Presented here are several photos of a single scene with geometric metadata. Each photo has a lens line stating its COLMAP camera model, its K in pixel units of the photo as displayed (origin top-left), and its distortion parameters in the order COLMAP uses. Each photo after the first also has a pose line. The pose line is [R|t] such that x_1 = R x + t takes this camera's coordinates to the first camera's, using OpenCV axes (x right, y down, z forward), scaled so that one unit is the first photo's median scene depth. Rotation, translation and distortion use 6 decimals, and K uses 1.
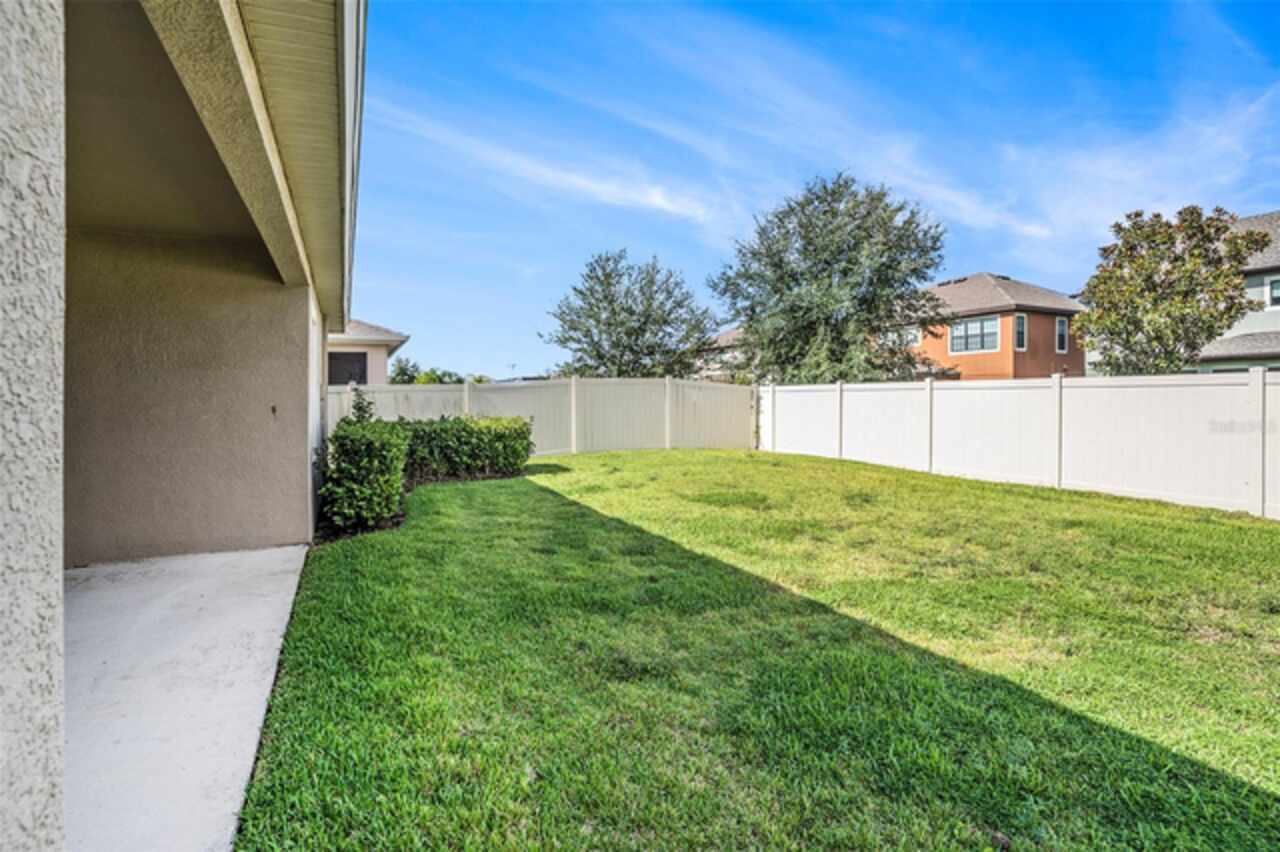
lens RADIAL K [[666.2, 0, 636.1], [0, 666.2, 404.0], [0, 0, 1]] dist [-0.005987, -0.000885]
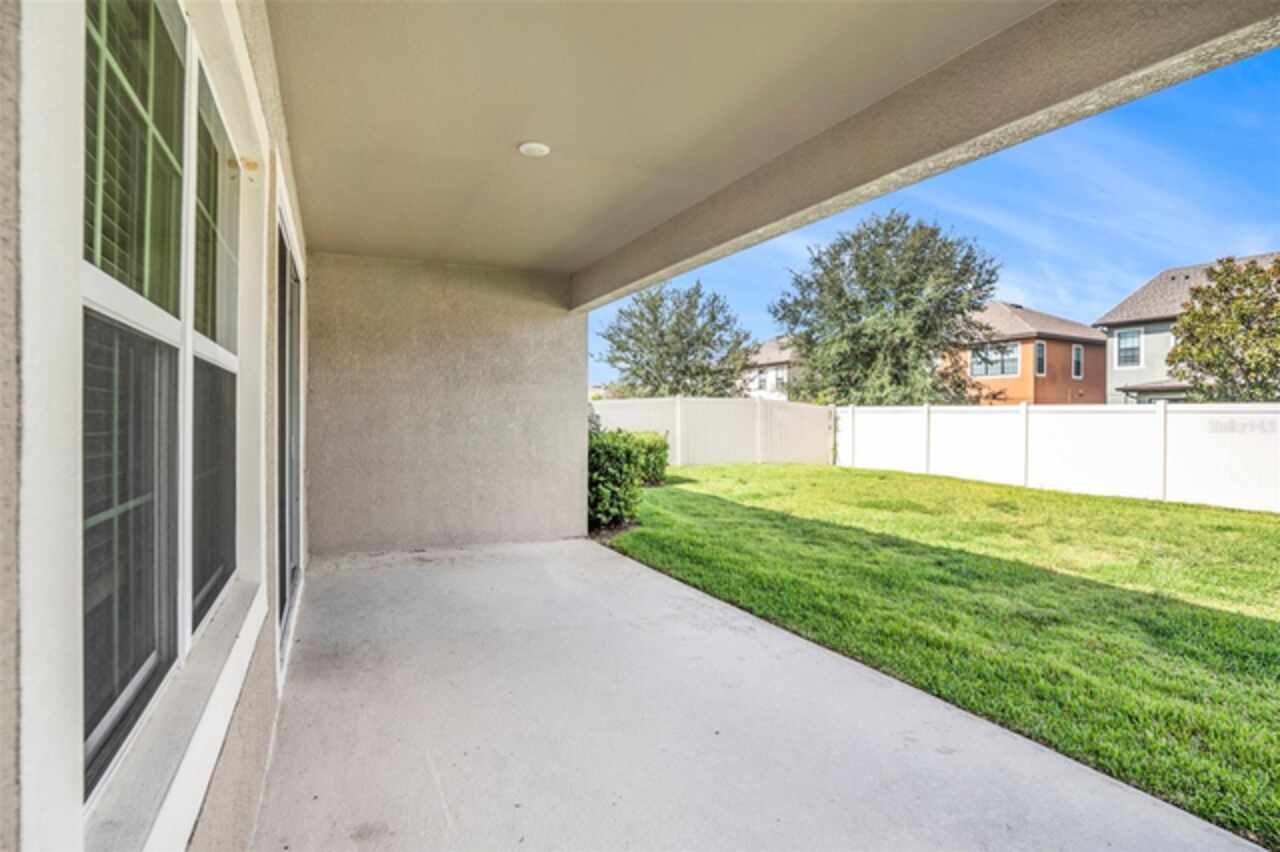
lens RADIAL K [[654.3, 0, 611.2], [0, 654.3, 418.6], [0, 0, 1]] dist [-0.003248, 0.000203]
pose [[0.999892, 0.014281, 0.003541, -0.160474], [-0.014267, 0.999891, -0.003834, 0.001881], [-0.003596, 0.003783, 0.999986, -0.057580]]
